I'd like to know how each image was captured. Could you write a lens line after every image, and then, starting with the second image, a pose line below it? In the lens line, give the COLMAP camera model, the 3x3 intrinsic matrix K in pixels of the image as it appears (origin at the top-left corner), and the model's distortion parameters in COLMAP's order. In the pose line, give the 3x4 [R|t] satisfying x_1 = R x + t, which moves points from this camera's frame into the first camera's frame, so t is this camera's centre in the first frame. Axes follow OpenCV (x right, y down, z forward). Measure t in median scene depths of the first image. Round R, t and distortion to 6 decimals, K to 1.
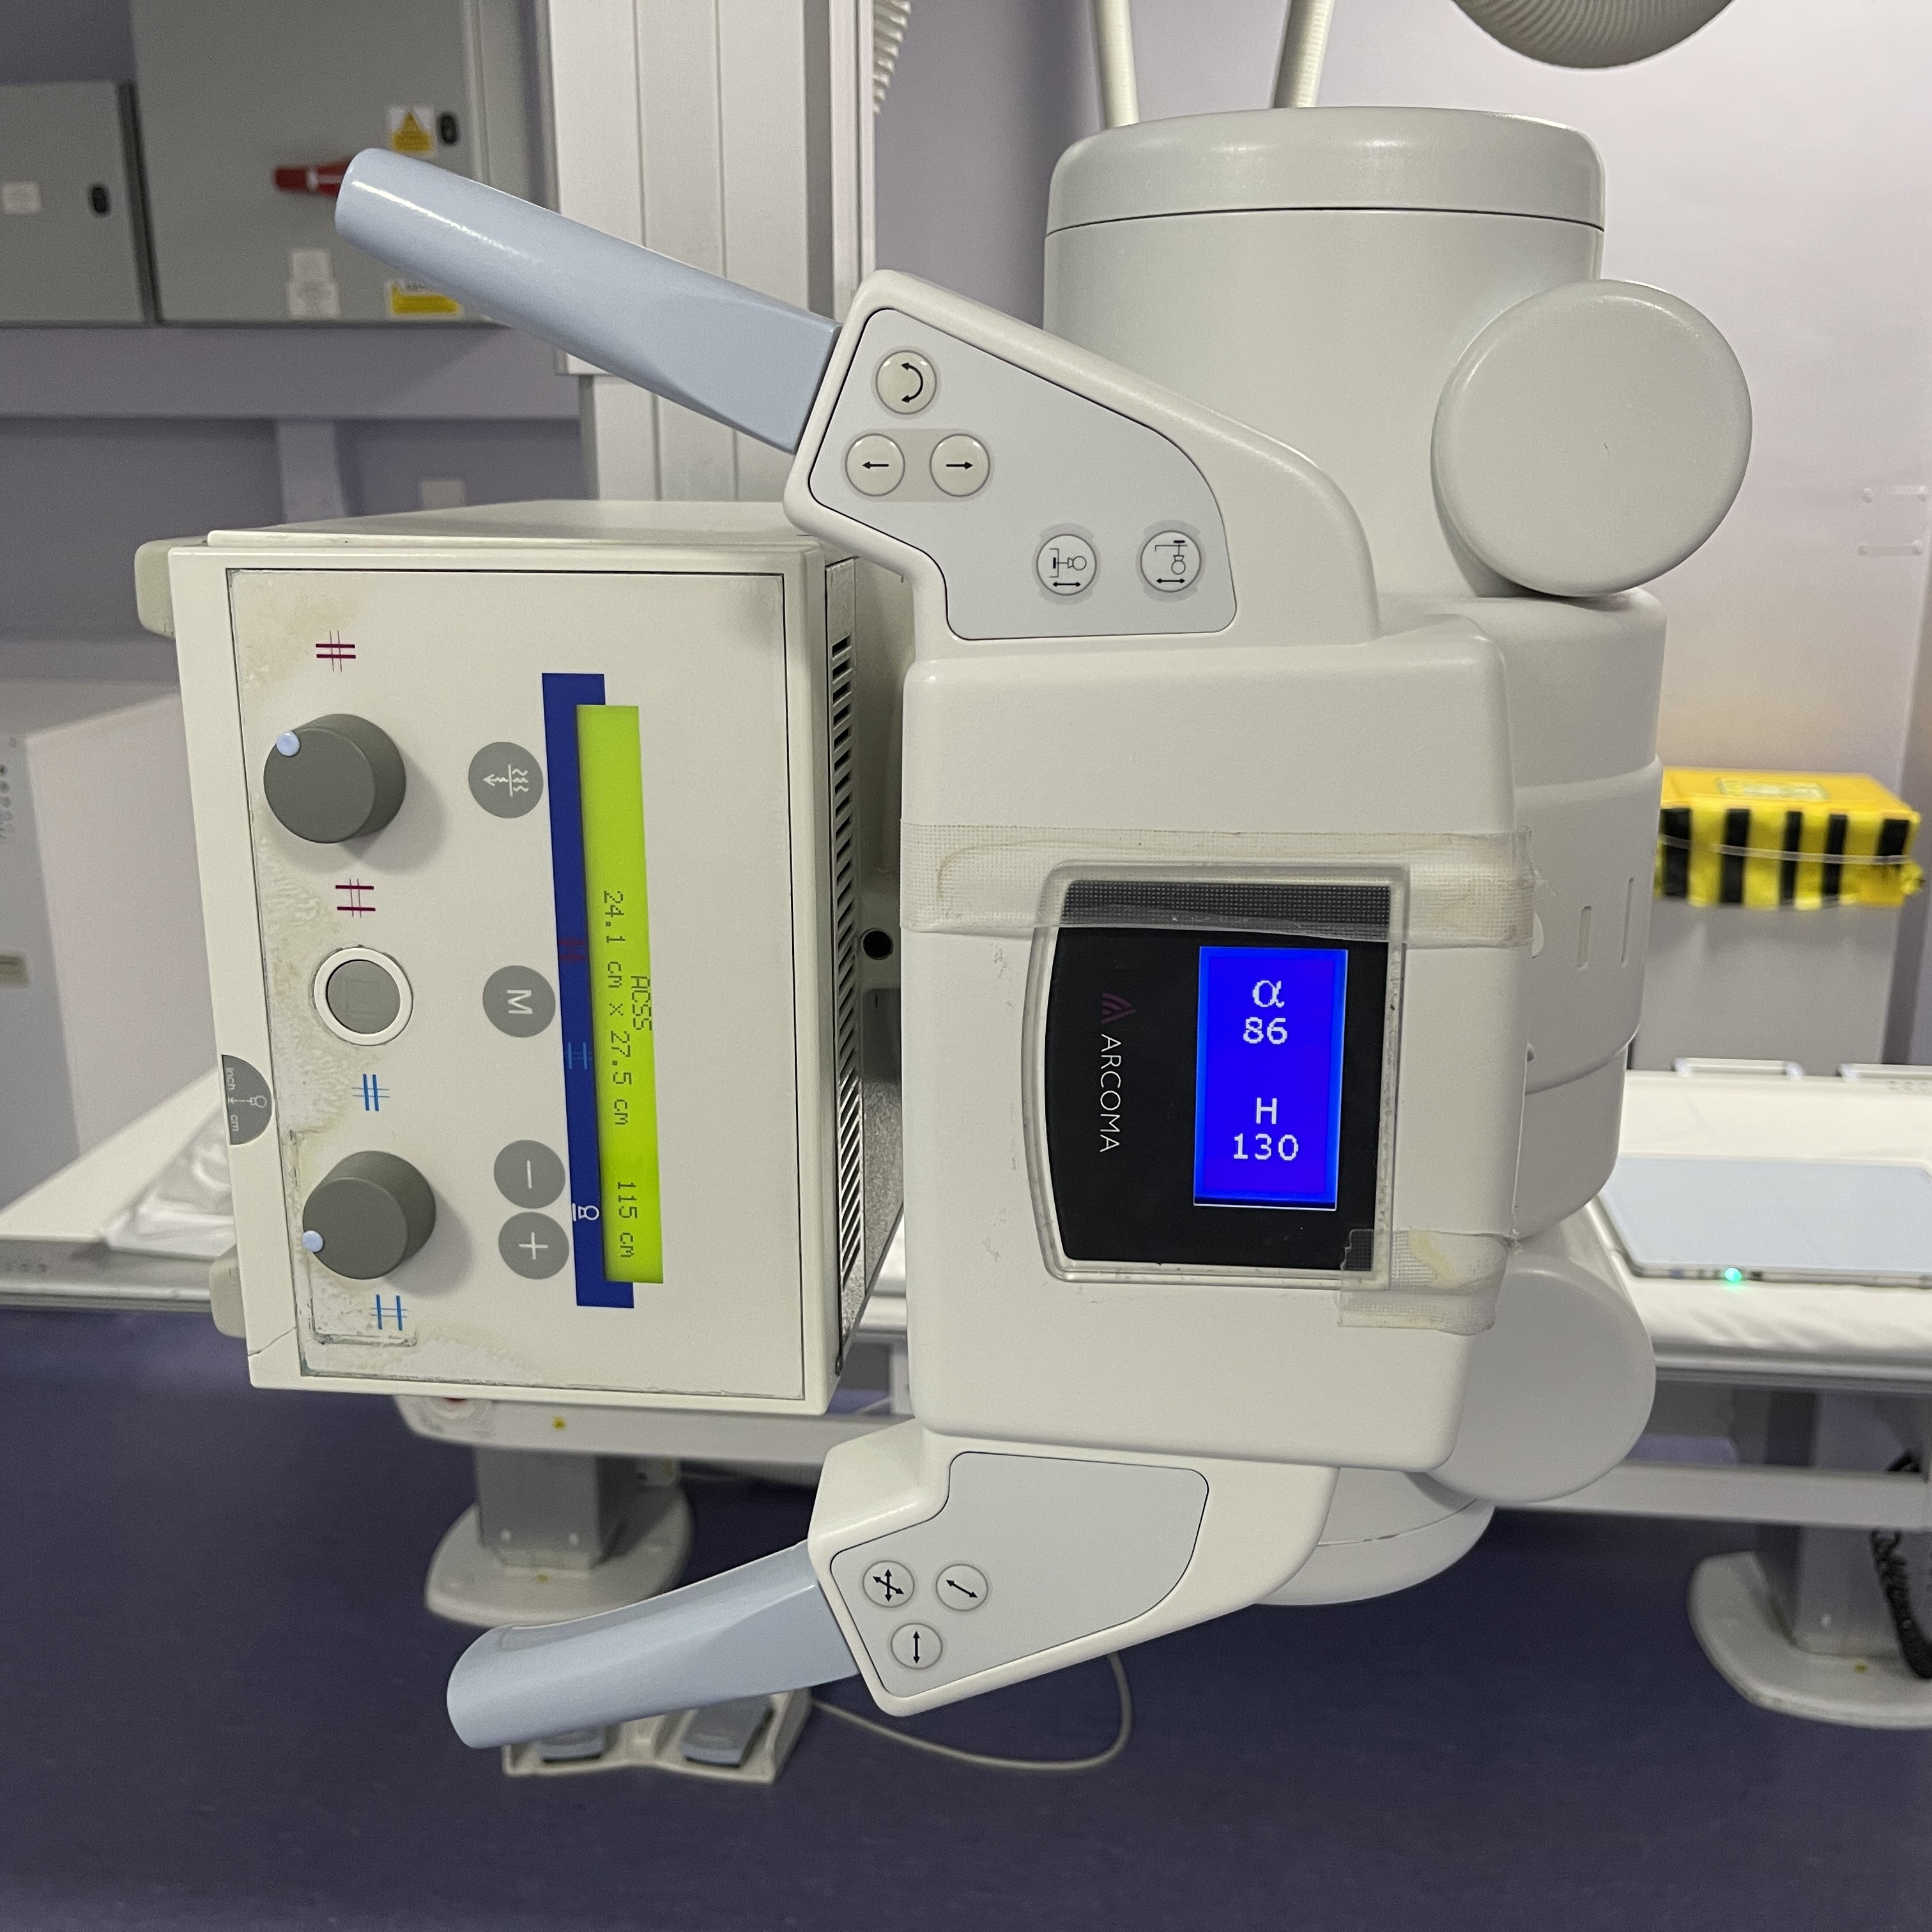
lens RADIAL K [[2003.9, 0, 966.4], [0, 2003.9, 970.5], [0, 0, 1]] dist [-0.009817, 0.000000]
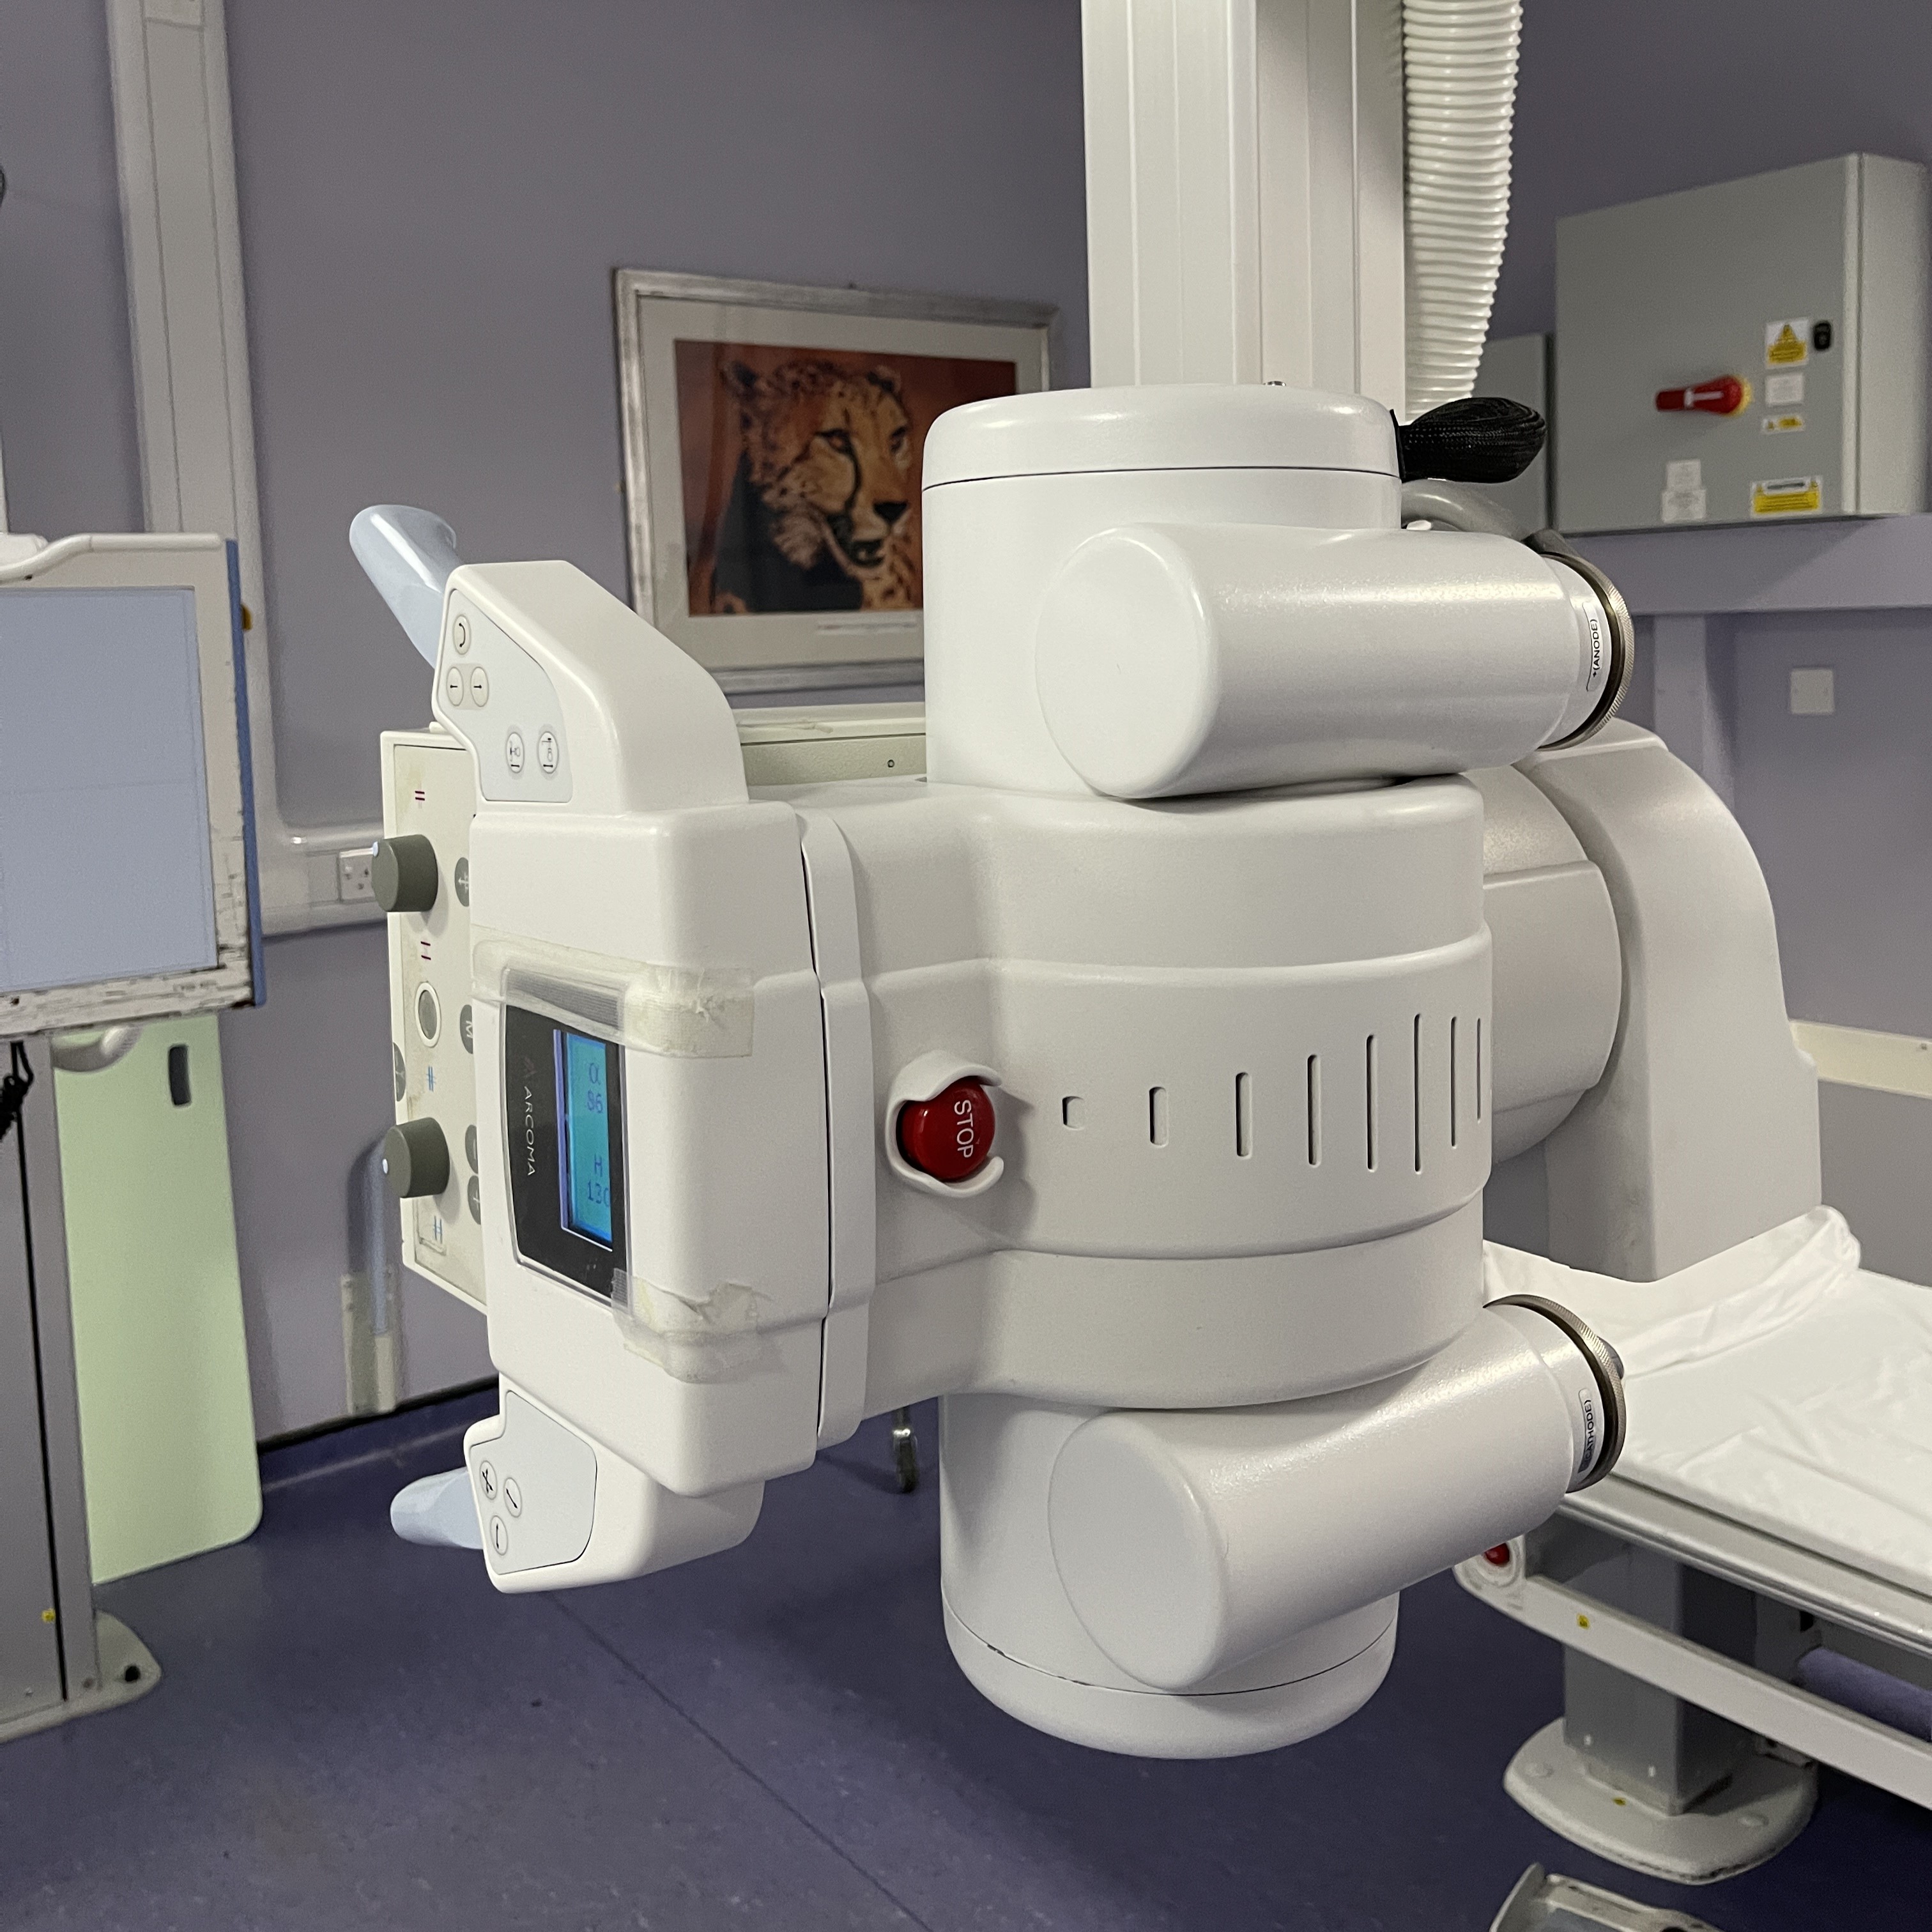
lens RADIAL K [[2003.9, 0, 946.9], [0, 2003.9, 789.7], [0, 0, 1]] dist [-0.009817, 0.000000]
pose [[0.673057, 0.034979, -0.738763, 0.256347], [-0.165827, 0.980586, -0.104650, -0.014397], [0.720761, 0.192943, 0.665791, 0.049361]]
